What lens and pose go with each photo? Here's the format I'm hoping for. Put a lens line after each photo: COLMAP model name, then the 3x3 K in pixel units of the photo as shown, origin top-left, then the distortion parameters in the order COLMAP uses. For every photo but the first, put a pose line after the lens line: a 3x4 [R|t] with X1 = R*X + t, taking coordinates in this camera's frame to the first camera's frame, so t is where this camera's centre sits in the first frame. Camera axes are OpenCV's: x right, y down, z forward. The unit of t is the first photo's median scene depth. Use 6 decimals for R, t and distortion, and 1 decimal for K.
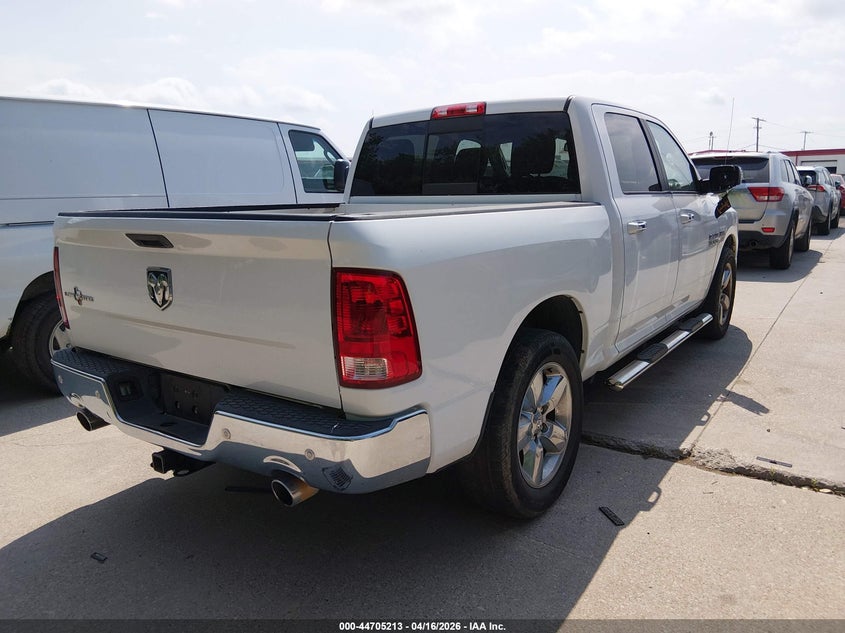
lens RADIAL K [[647.8, 0, 434.7], [0, 647.8, 331.8], [0, 0, 1]] dist [0.007593, -0.006262]
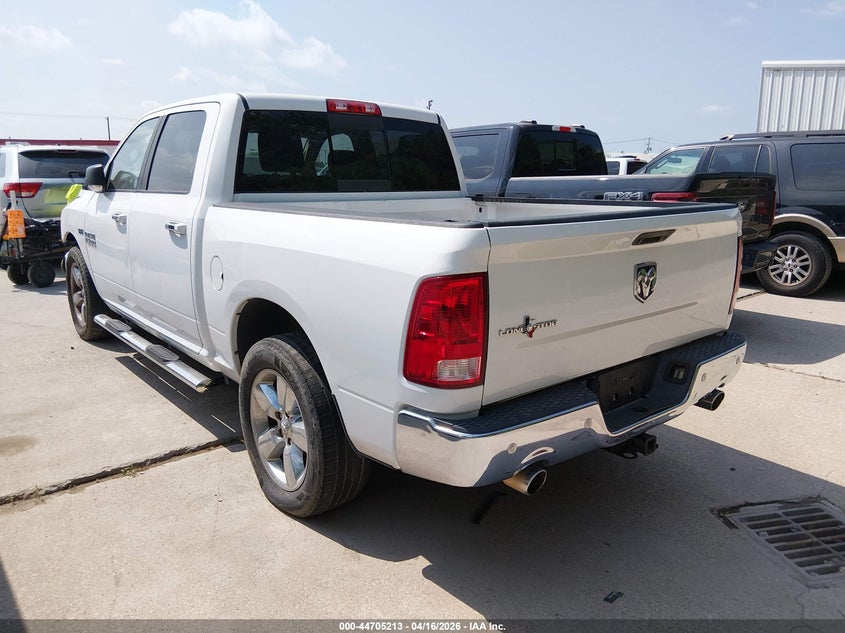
lens RADIAL K [[647.8, 0, 427.9], [0, 647.8, 315.3], [0, 0, 1]] dist [0.007593, -0.006262]
pose [[0.258730, -0.178306, 0.949350, -1.332408], [0.199408, 0.971505, 0.128121, -0.193069], [-0.945143, 0.156160, 0.286913, 0.933473]]
